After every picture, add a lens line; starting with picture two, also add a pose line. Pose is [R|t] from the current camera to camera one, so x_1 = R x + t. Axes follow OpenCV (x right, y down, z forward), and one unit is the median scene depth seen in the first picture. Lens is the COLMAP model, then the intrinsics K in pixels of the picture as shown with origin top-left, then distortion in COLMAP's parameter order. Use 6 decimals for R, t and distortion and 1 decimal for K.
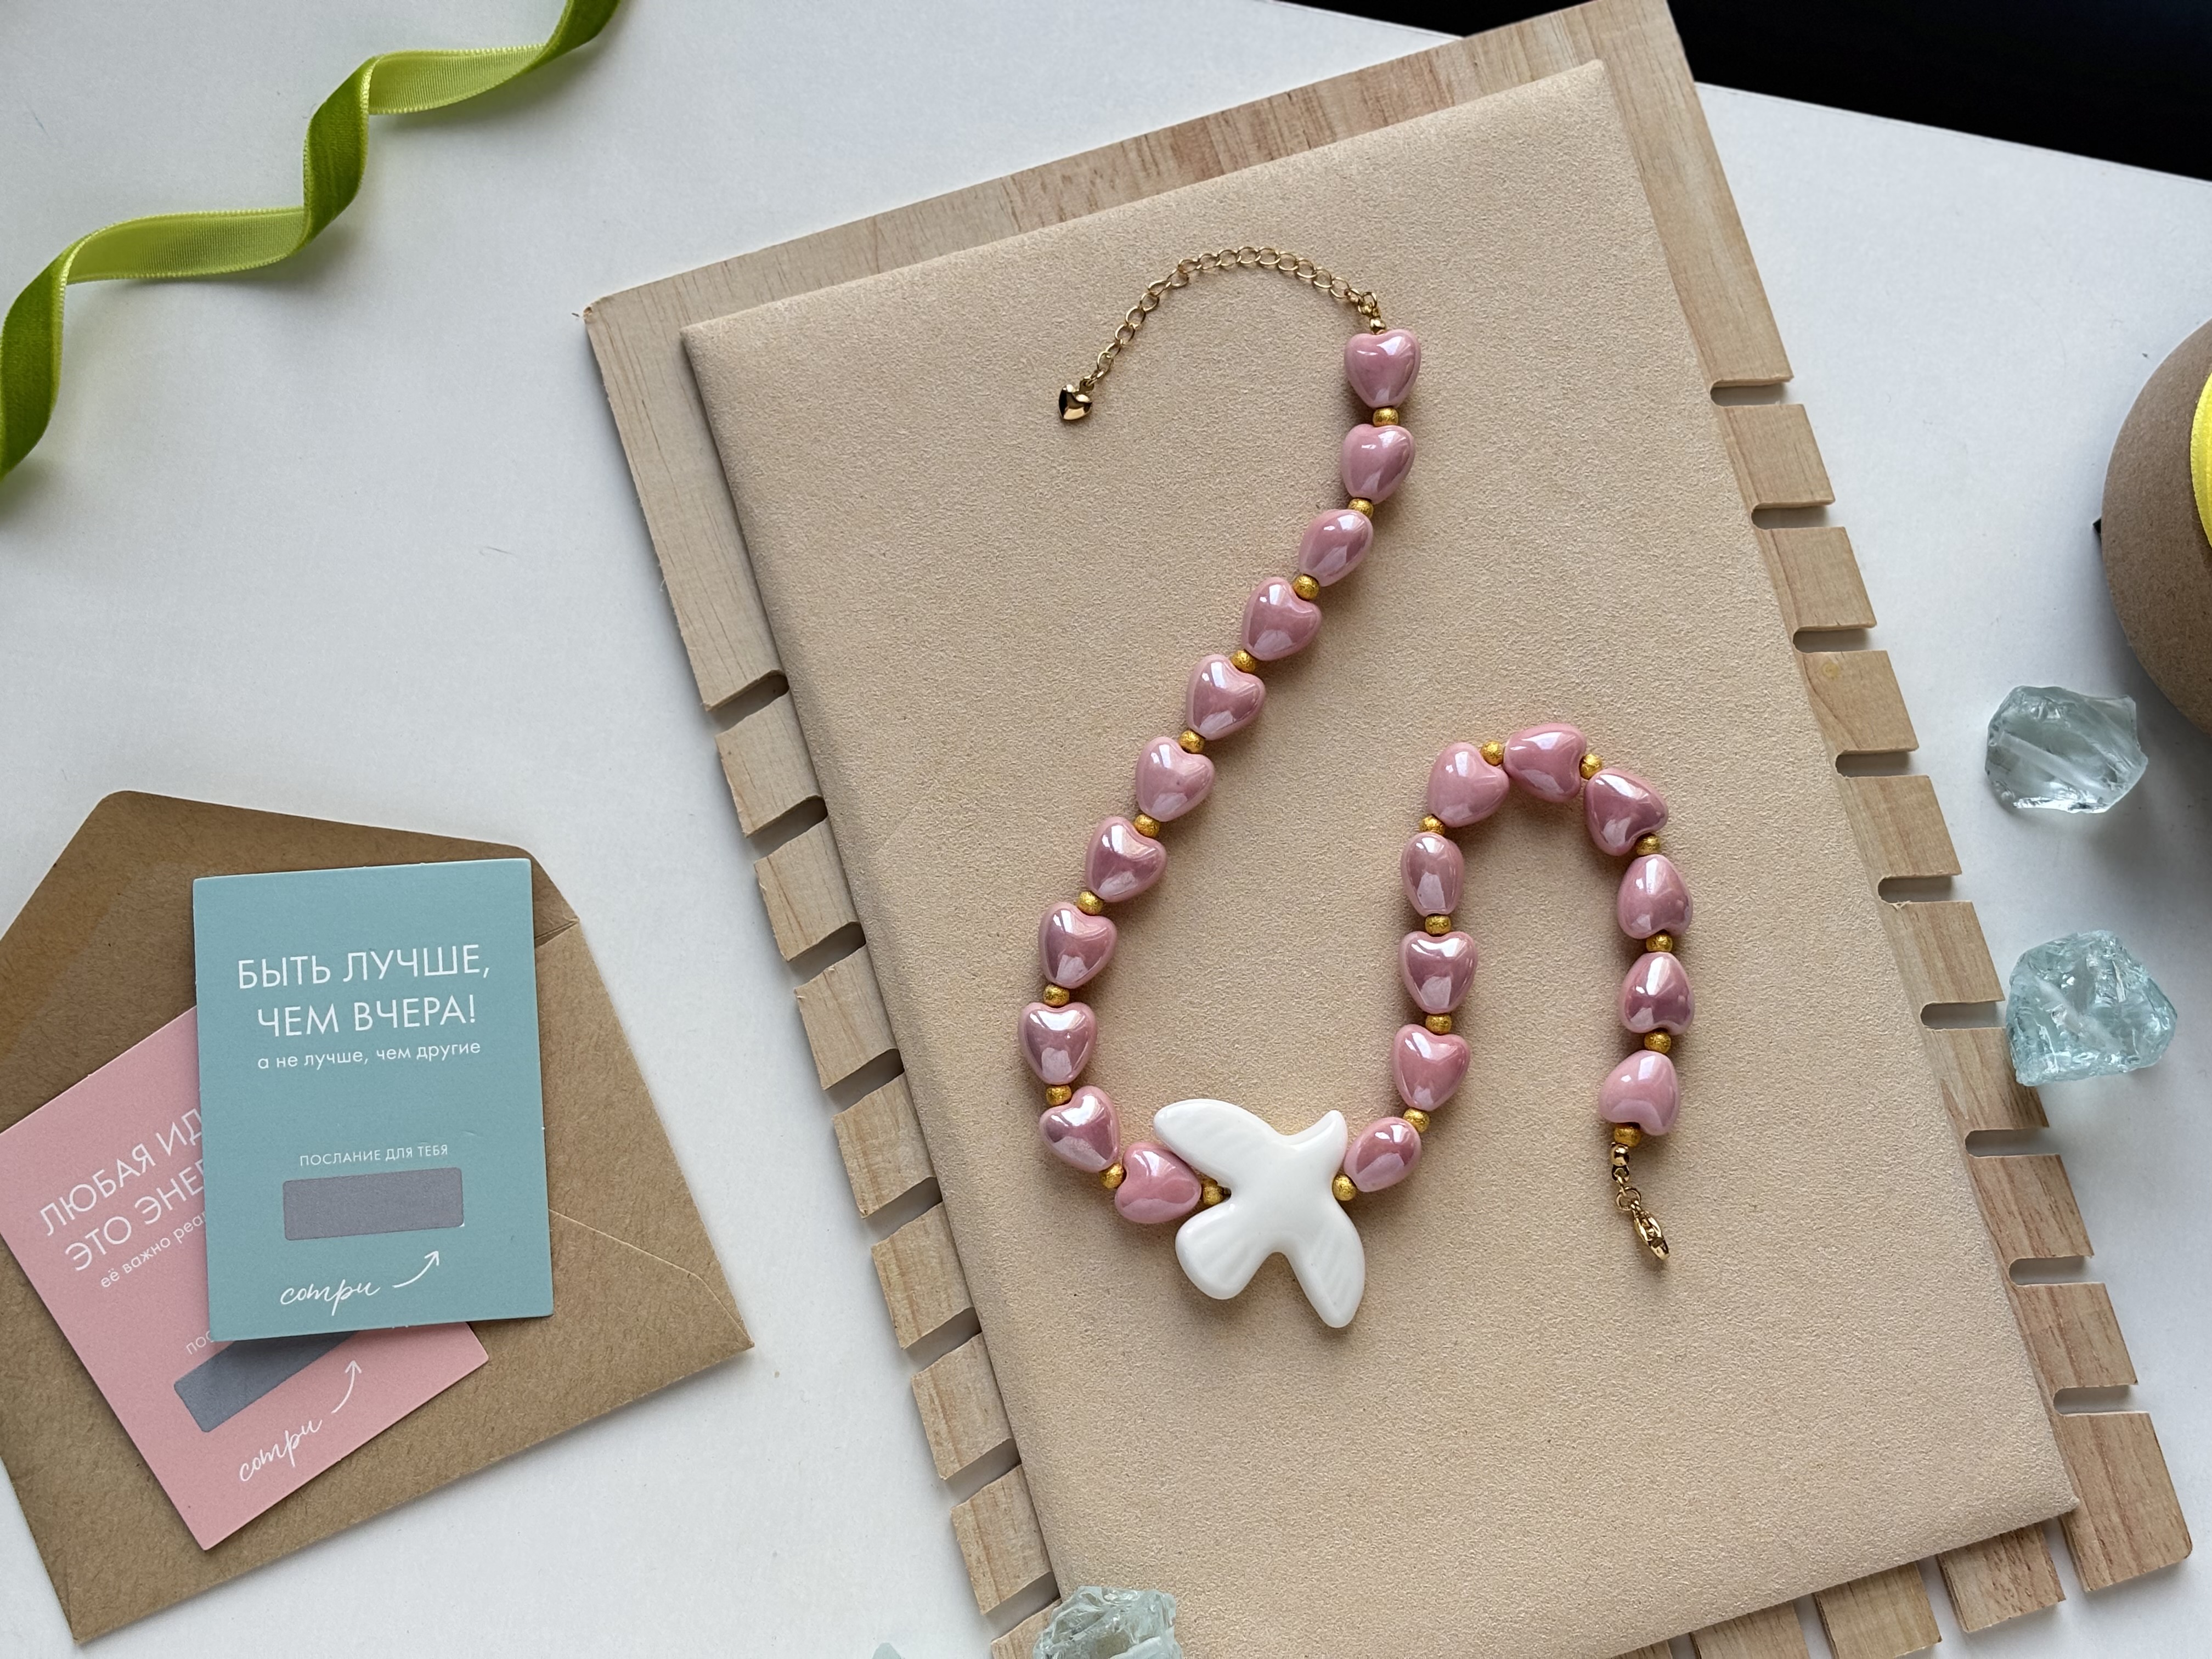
lens RADIAL K [[3293.1, 0, 1119.4], [0, 3293.1, 833.5], [0, 0, 1]] dist [0.269410, -1.126045]
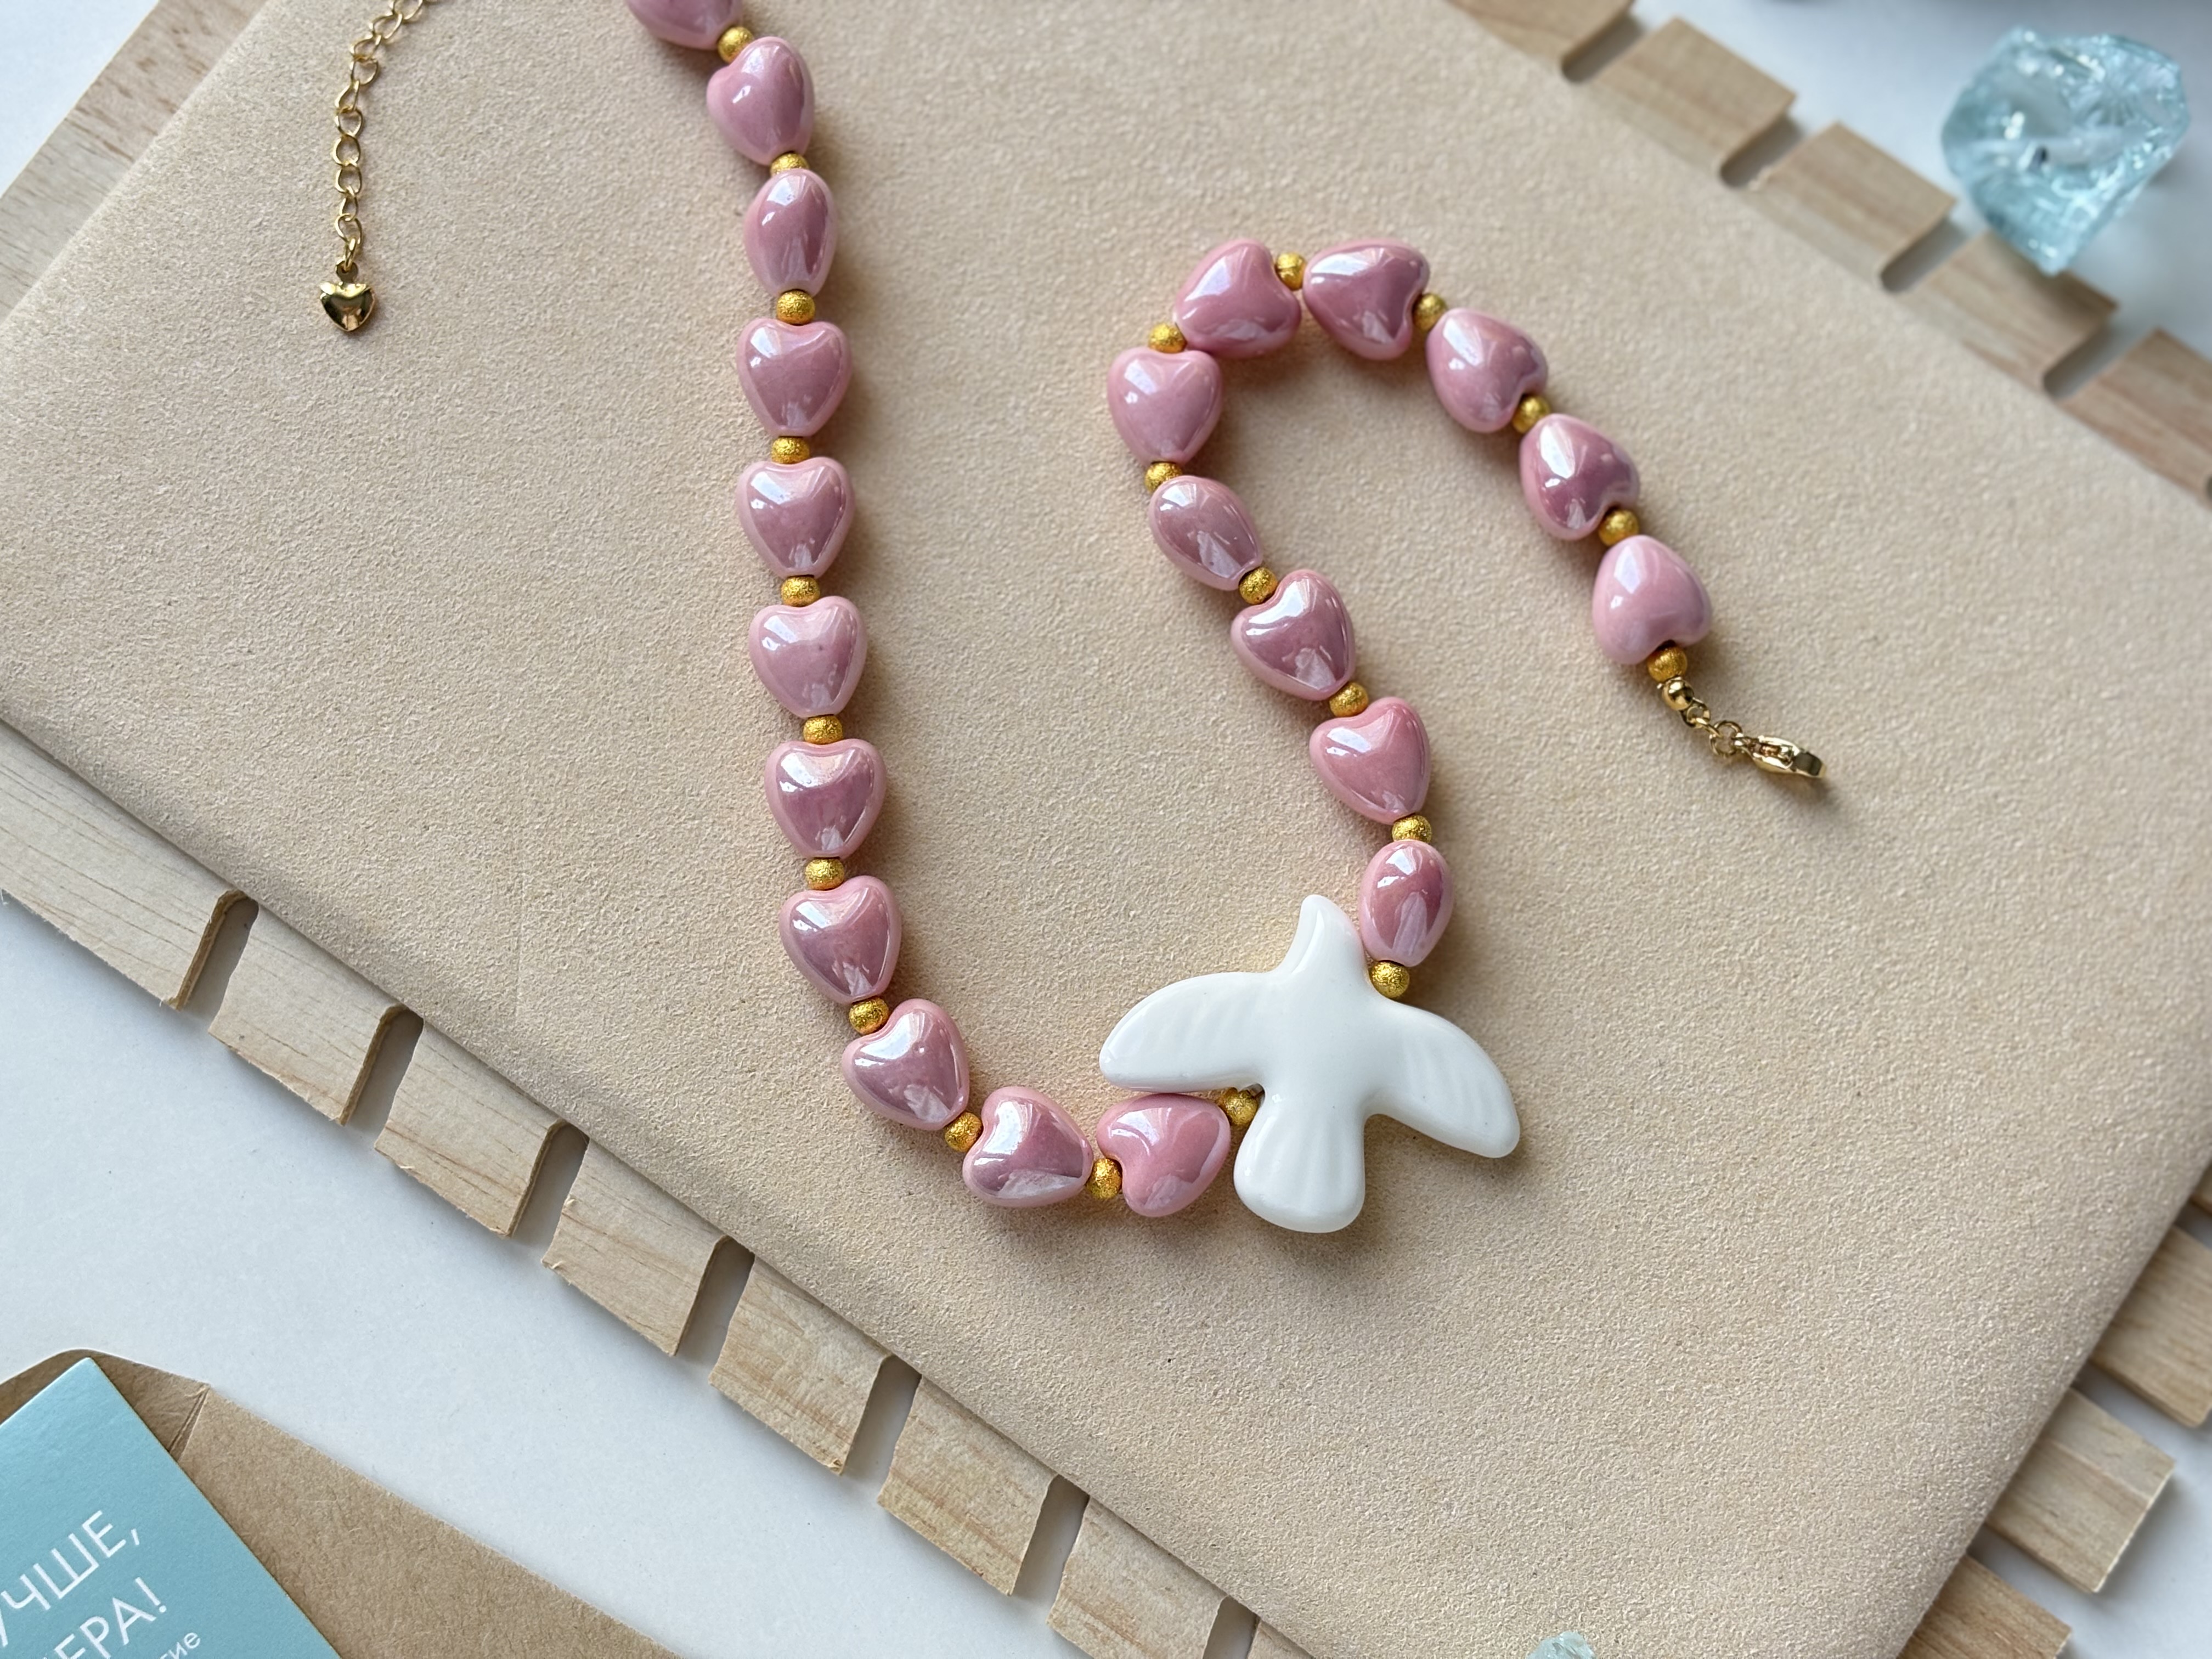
lens RADIAL K [[3366.0, 0, 1120.0], [0, 3366.0, 821.5], [0, 0, 1]] dist [0.265912, -1.137517]
pose [[0.789575, -0.604982, 0.102797, -0.024980], [0.610159, 0.791838, -0.026447, 0.066003], [-0.065398, 0.083604, 0.994351, 0.321625]]
